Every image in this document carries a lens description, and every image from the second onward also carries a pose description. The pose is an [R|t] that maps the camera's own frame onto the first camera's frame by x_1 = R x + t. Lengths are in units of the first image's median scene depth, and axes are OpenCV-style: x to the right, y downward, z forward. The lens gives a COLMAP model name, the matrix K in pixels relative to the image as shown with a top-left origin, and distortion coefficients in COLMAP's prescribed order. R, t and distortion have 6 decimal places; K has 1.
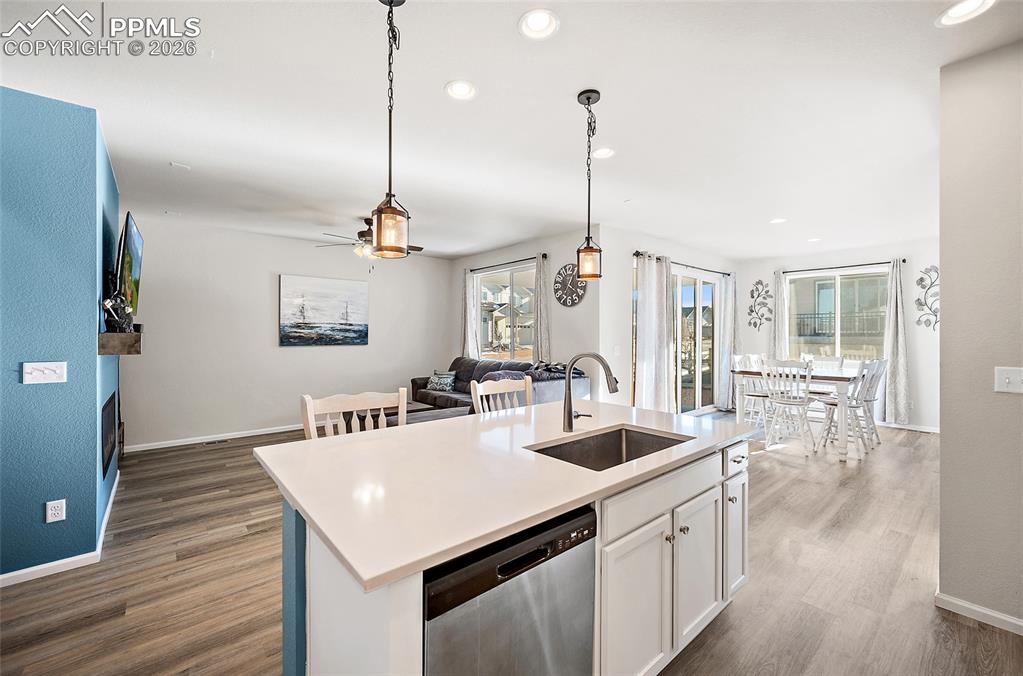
lens RADIAL K [[416.7, 0, 508.3], [0, 416.7, 332.6], [0, 0, 1]] dist [0.000188, -0.000710]
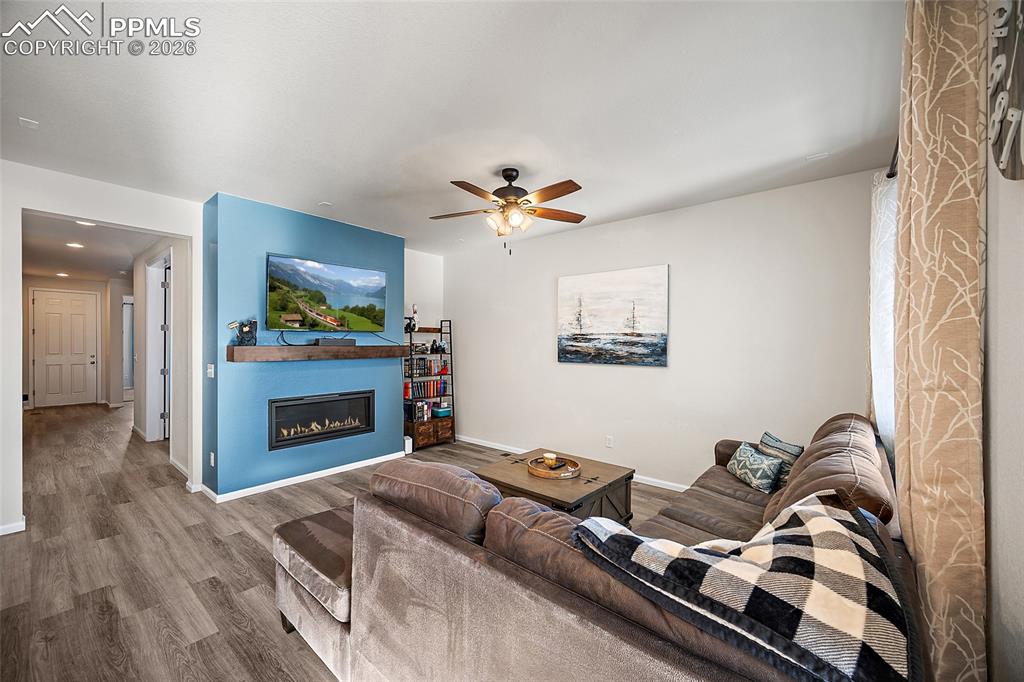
lens RADIAL K [[404.3, 0, 510.6], [0, 404.3, 348.9], [0, 0, 1]] dist [-0.004207, 0.001141]
pose [[0.169907, 0.018462, -0.985287, 0.231630], [-0.005099, 0.999828, 0.017855, -0.007611], [0.985447, 0.001991, 0.169972, 0.735298]]
